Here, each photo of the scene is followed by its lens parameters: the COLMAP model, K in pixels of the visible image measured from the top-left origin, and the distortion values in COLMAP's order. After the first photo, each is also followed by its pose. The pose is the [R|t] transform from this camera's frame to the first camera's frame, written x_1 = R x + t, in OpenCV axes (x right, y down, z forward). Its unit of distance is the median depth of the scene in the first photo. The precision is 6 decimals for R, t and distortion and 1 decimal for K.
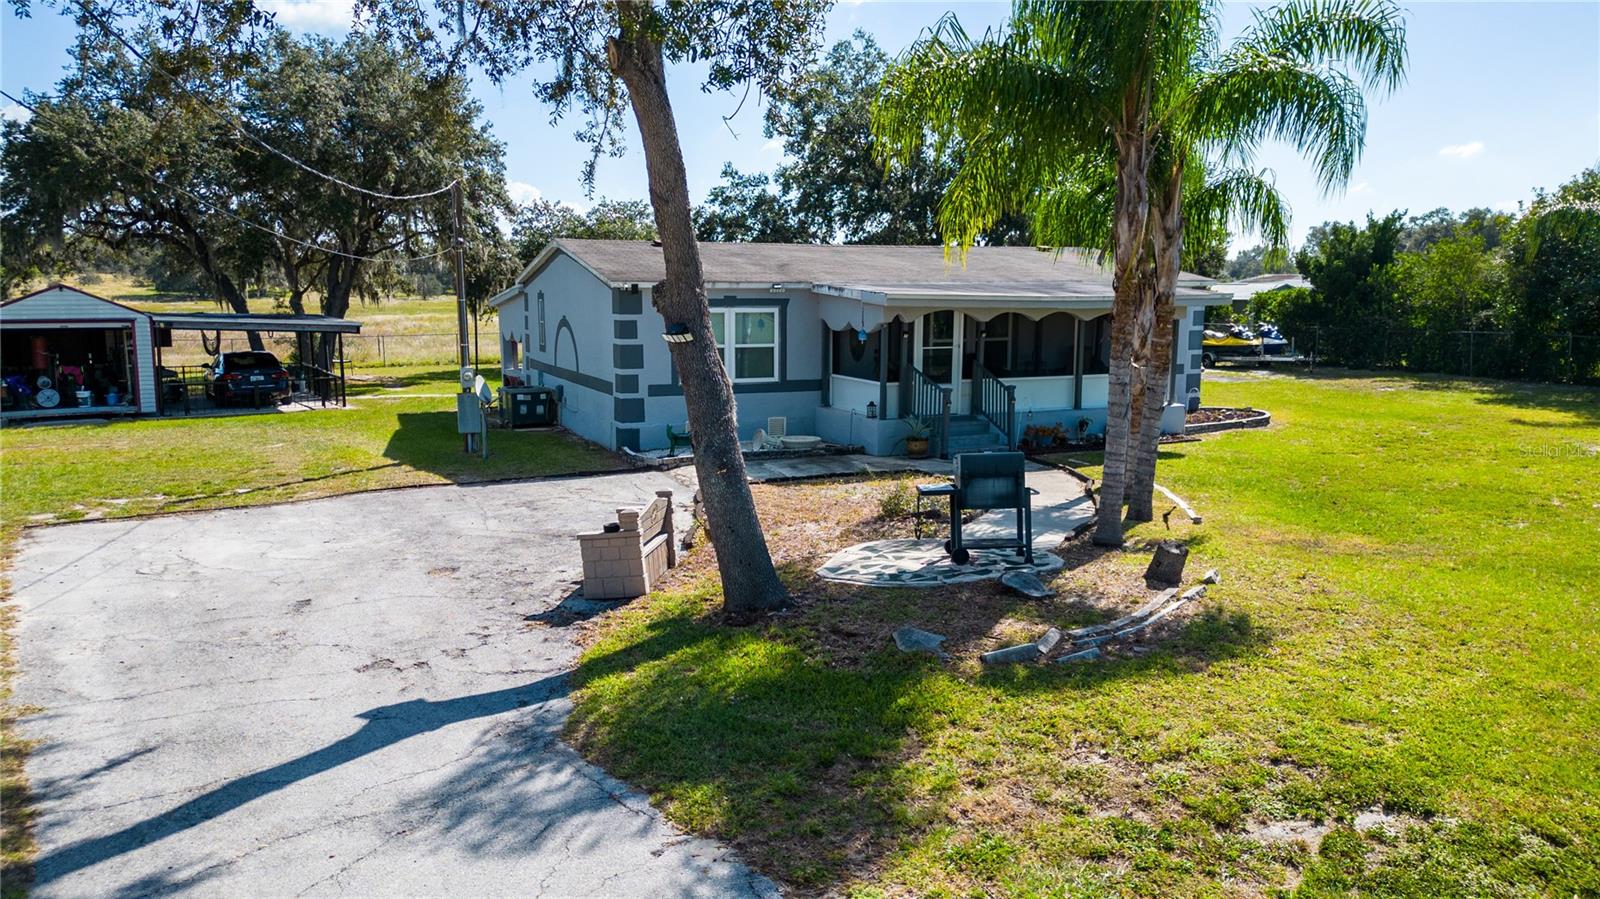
lens RADIAL K [[1129.2, 0, 797.5], [0, 1129.2, 454.7], [0, 0, 1]] dist [0.068672, -0.056920]
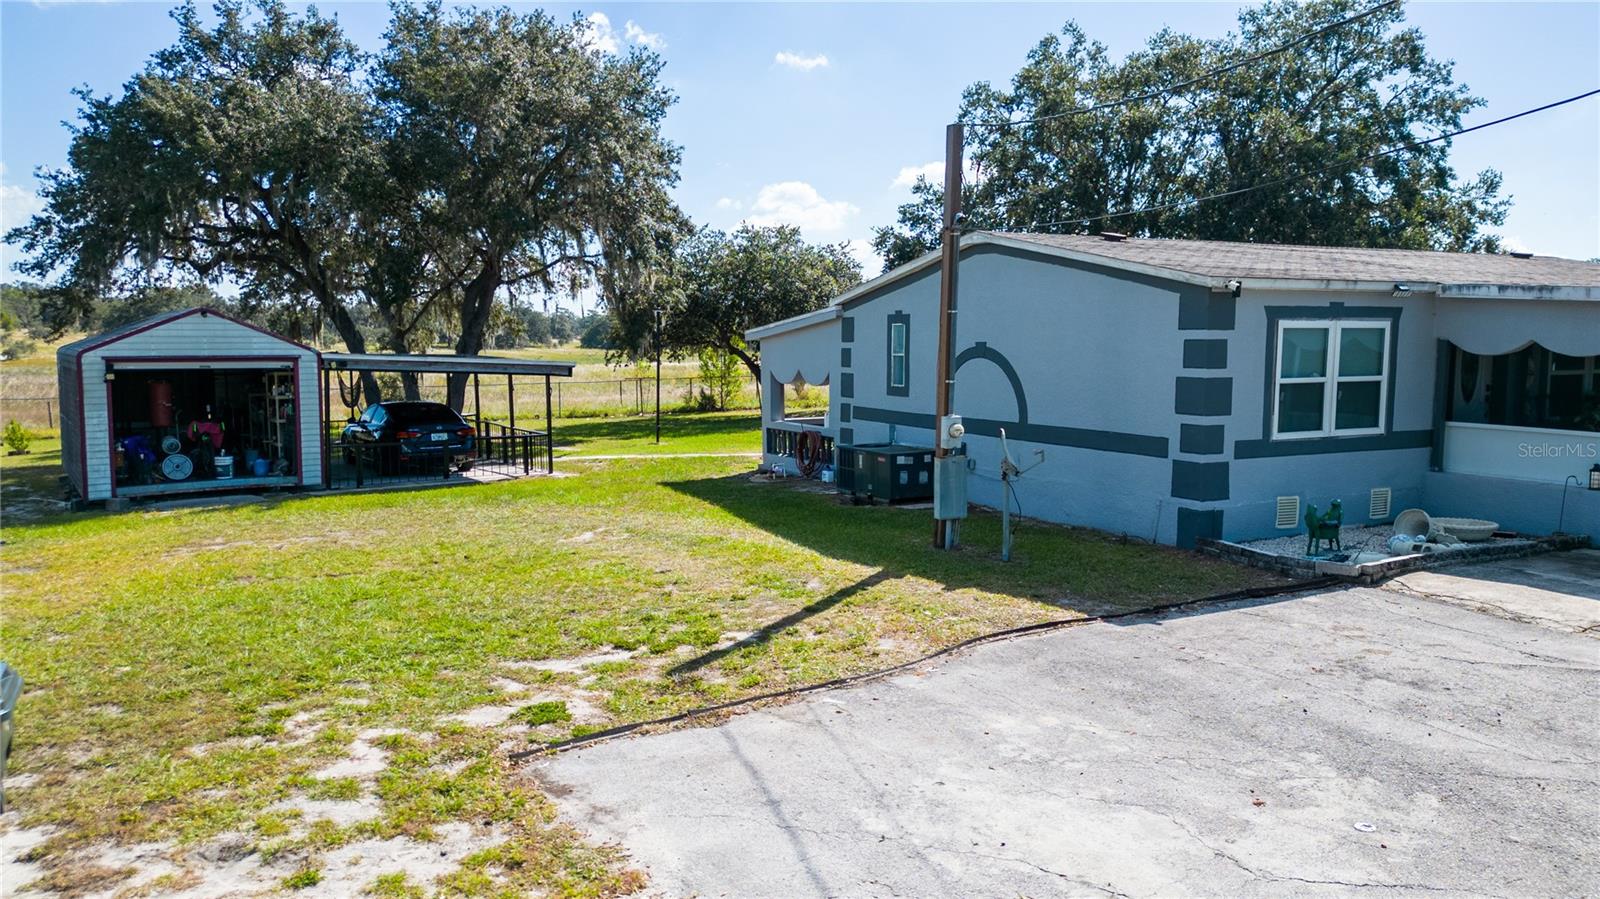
lens RADIAL K [[1129.2, 0, 797.9], [0, 1129.2, 451.7], [0, 0, 1]] dist [0.068672, -0.056920]
pose [[0.998908, -0.007867, 0.046054, -0.300079], [0.010199, 0.998666, -0.050621, -0.018853], [-0.045594, 0.051035, 0.997656, 0.274700]]
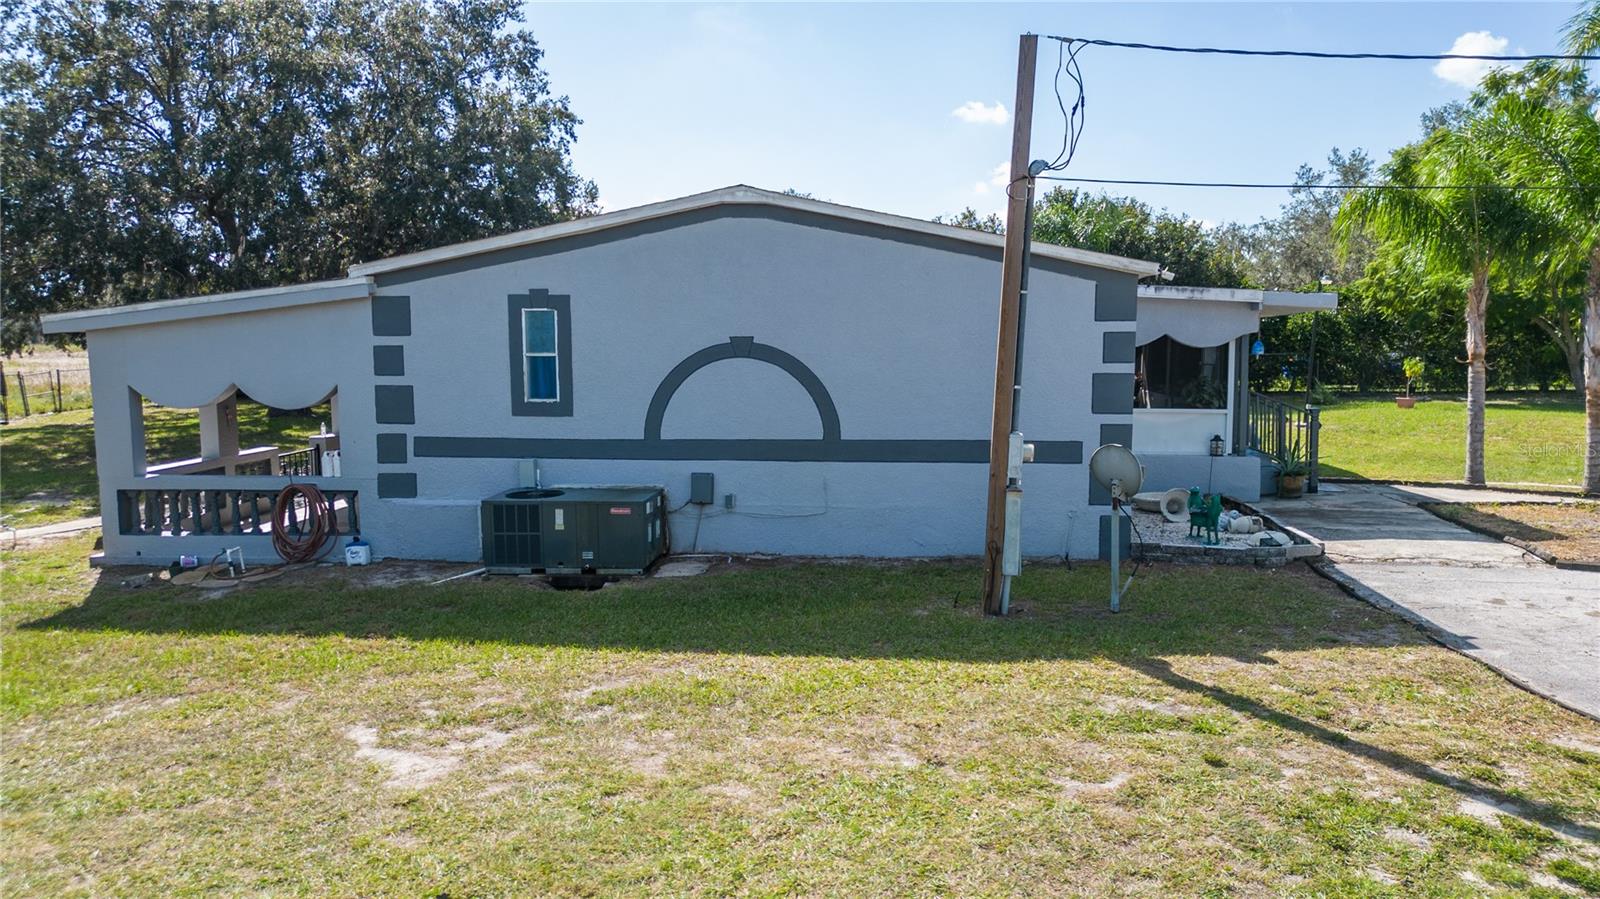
lens RADIAL K [[1129.2, 0, 799.9], [0, 1129.2, 439.7], [0, 0, 1]] dist [0.068672, -0.056920]
pose [[0.496785, -0.082483, 0.863945, -0.550389], [0.132690, 0.990988, 0.018313, -0.070327], [-0.857670, 0.105540, 0.503252, 0.622963]]
